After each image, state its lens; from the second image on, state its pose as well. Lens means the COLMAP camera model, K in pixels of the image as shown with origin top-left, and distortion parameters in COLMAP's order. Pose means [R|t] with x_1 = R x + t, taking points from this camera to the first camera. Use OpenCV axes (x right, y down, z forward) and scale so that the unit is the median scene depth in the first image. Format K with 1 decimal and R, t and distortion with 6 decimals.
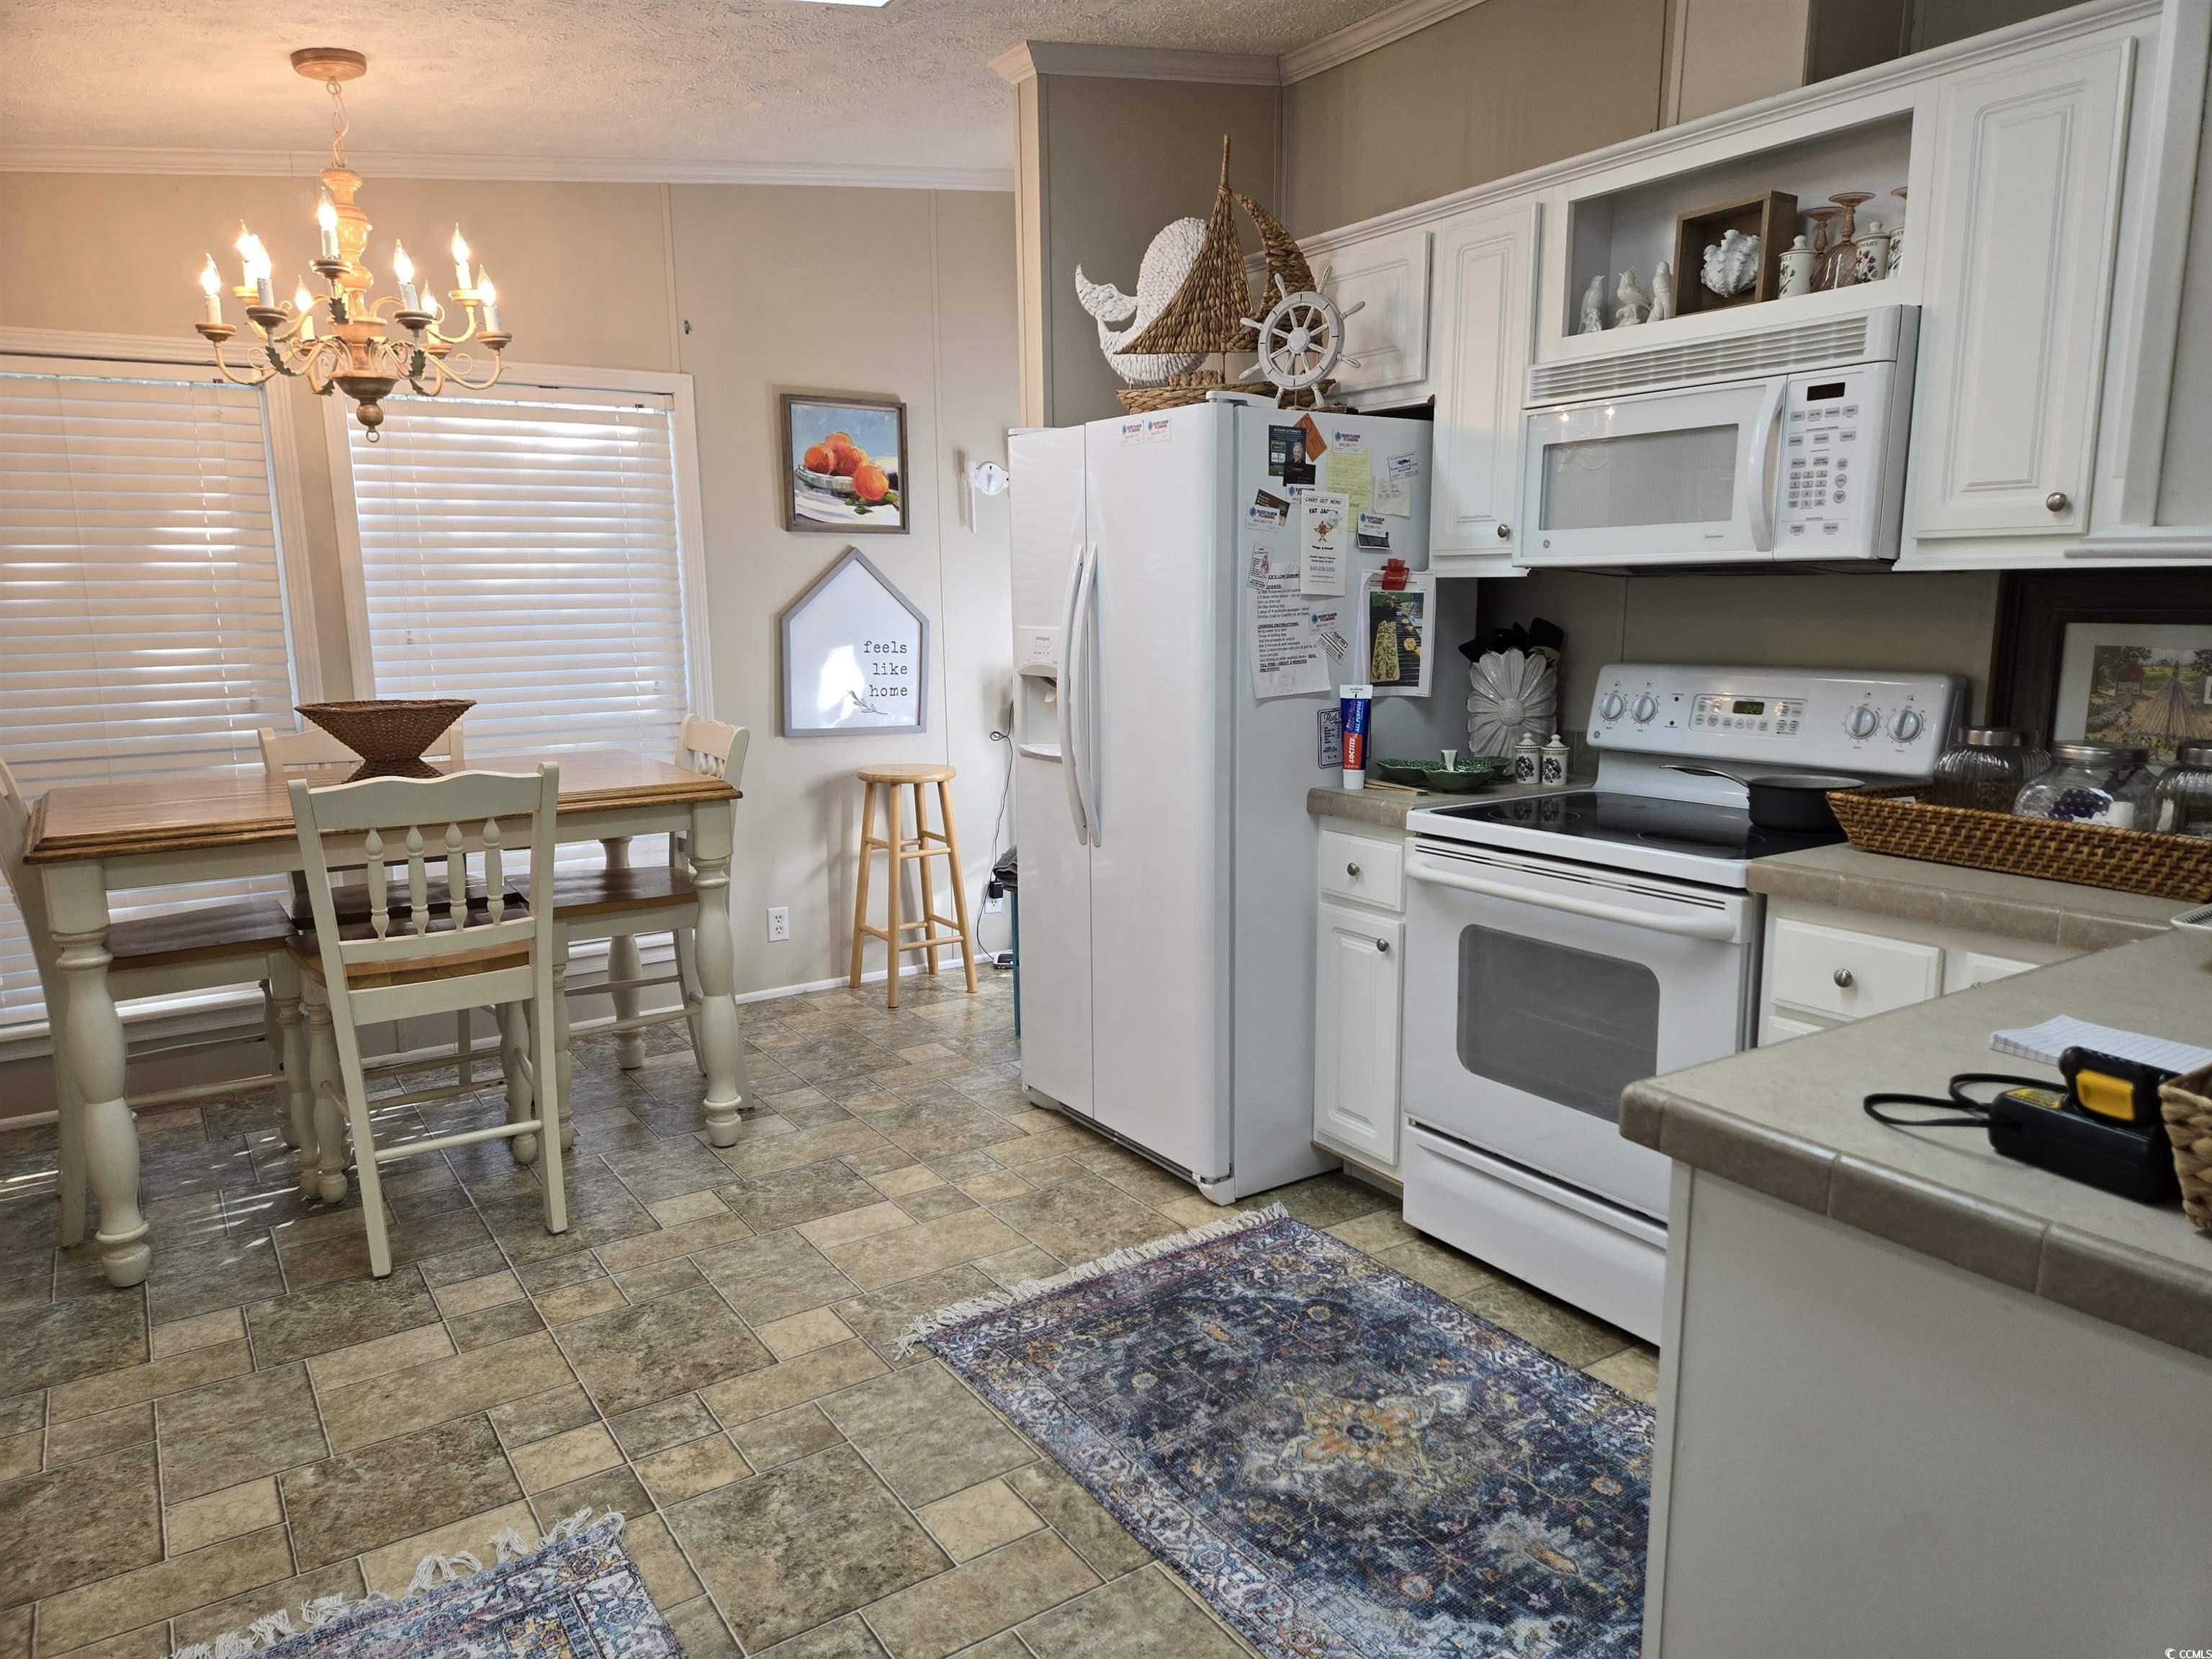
lens RADIAL K [[1426.4, 0, 1106.0], [0, 1426.4, 829.5], [0, 0, 1]] dist [0.092411, -0.085516]
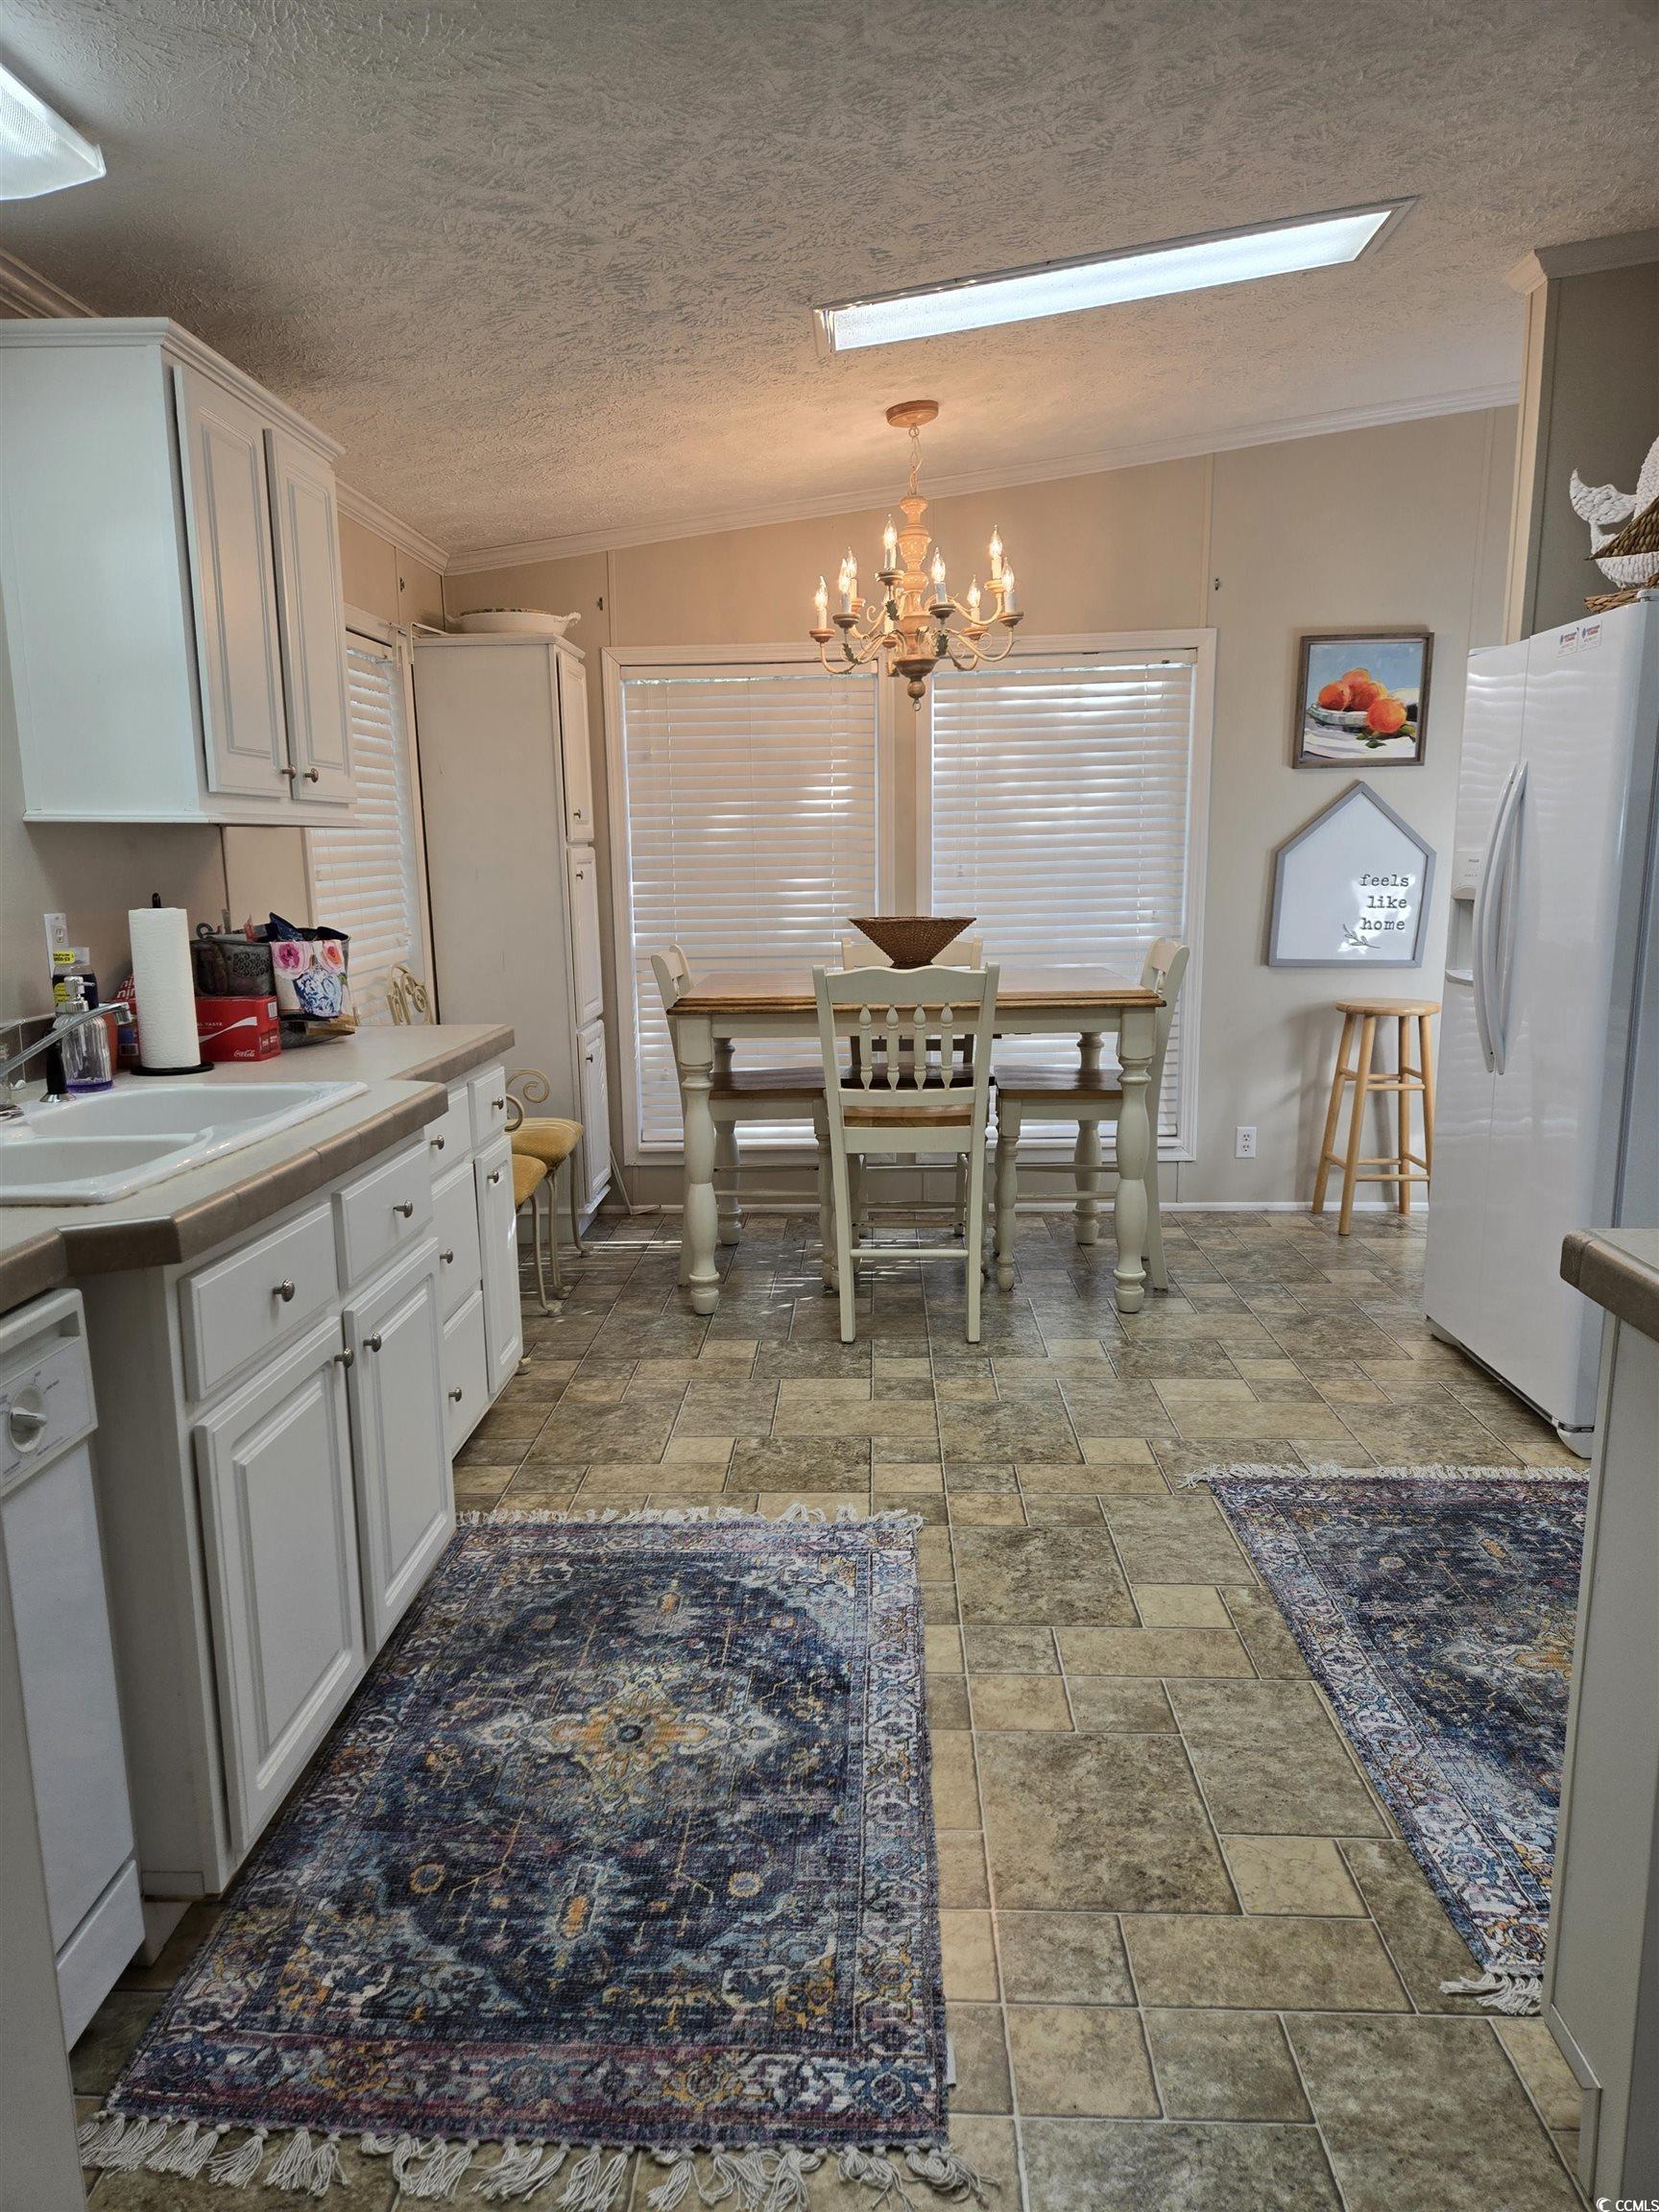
lens RADIAL K [[1426.4, 0, 825.0], [0, 1426.4, 1113.5], [0, 0, 1]] dist [0.092411, -0.085516]
pose [[0.810023, 0.101212, -0.577598, 0.198919], [-0.090756, 0.994762, 0.047035, 0.034524], [0.579333, 0.014321, 0.814965, -0.073319]]
